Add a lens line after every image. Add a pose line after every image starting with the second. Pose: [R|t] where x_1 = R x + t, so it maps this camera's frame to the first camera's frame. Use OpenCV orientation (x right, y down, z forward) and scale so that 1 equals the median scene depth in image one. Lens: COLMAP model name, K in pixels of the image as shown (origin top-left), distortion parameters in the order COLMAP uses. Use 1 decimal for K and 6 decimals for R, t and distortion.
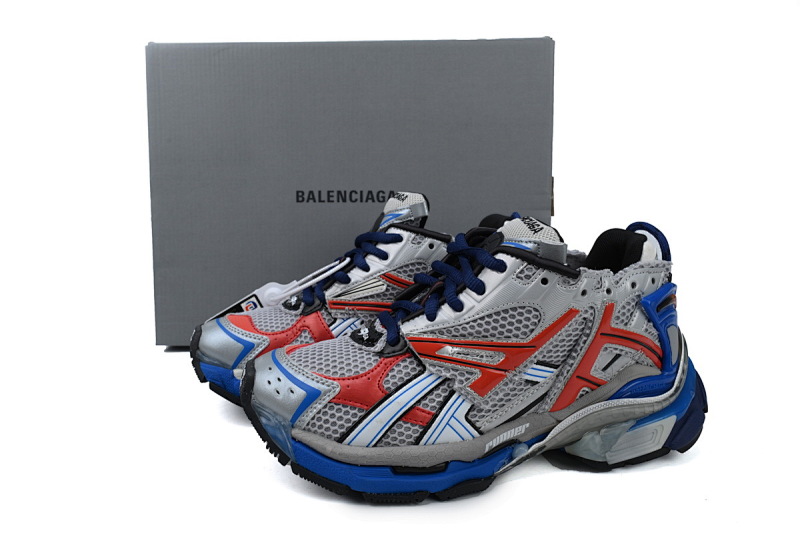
lens RADIAL K [[592.2, 0, 398.3], [0, 592.2, 264.2], [0, 0, 1]] dist [0.011926, -0.006246]
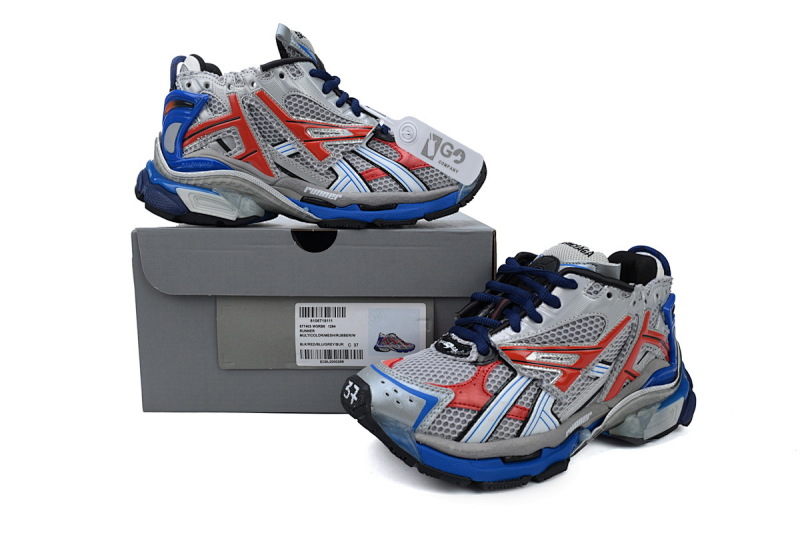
lens RADIAL K [[592.2, 0, 399.1], [0, 592.2, 264.3], [0, 0, 1]] dist [0.011926, -0.006246]
pose [[0.966993, -0.022584, 0.253801, -0.477687], [0.030353, 0.999181, -0.026740, -0.015486], [-0.252989, 0.033561, 0.966887, -0.094874]]
